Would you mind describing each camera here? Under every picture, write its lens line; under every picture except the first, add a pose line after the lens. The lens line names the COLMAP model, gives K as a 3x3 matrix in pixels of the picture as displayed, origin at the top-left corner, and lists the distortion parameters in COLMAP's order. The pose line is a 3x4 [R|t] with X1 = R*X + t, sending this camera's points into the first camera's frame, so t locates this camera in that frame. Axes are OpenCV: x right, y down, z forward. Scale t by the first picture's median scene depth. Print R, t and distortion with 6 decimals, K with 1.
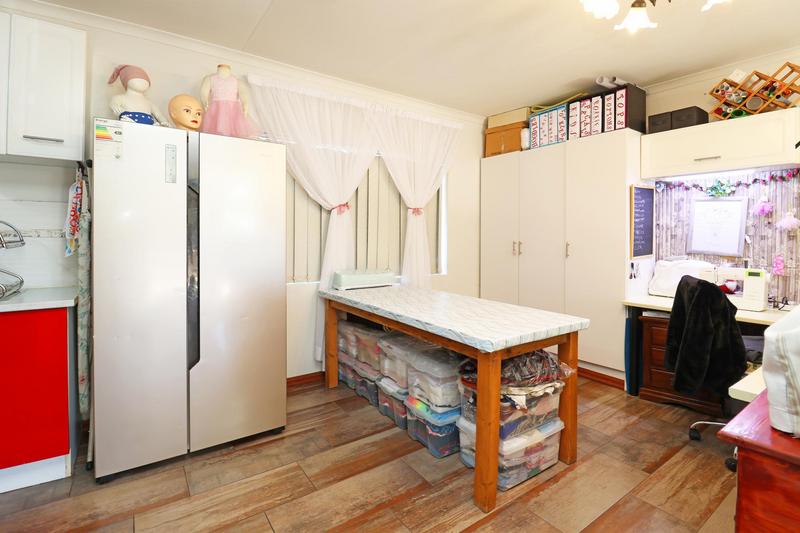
lens RADIAL K [[379.1, 0, 408.1], [0, 379.1, 245.3], [0, 0, 1]] dist [-0.013826, -0.000245]
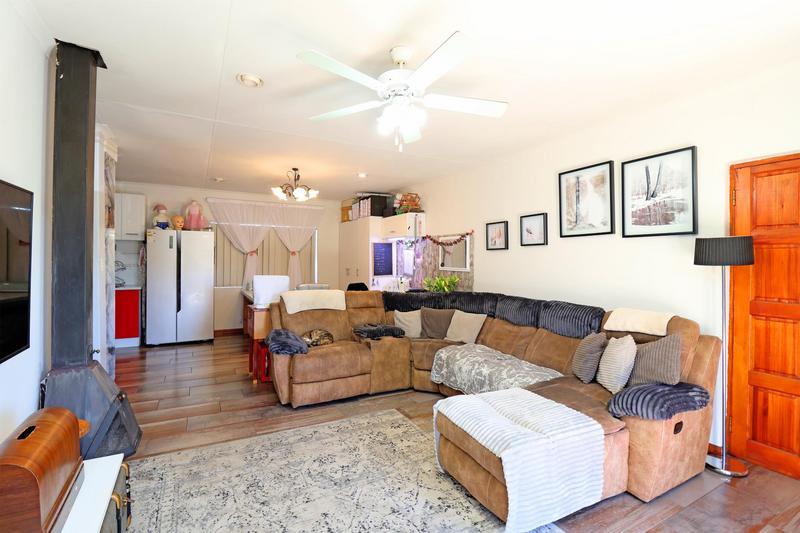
lens RADIAL K [[379.1, 0, 397.9], [0, 379.1, 264.0], [0, 0, 1]] dist [-0.013826, -0.000245]
pose [[0.992152, -0.003191, -0.124996, 1.387885], [0.001353, 0.999890, -0.014782, -0.002197], [0.125029, 0.014497, 0.992047, -1.578691]]
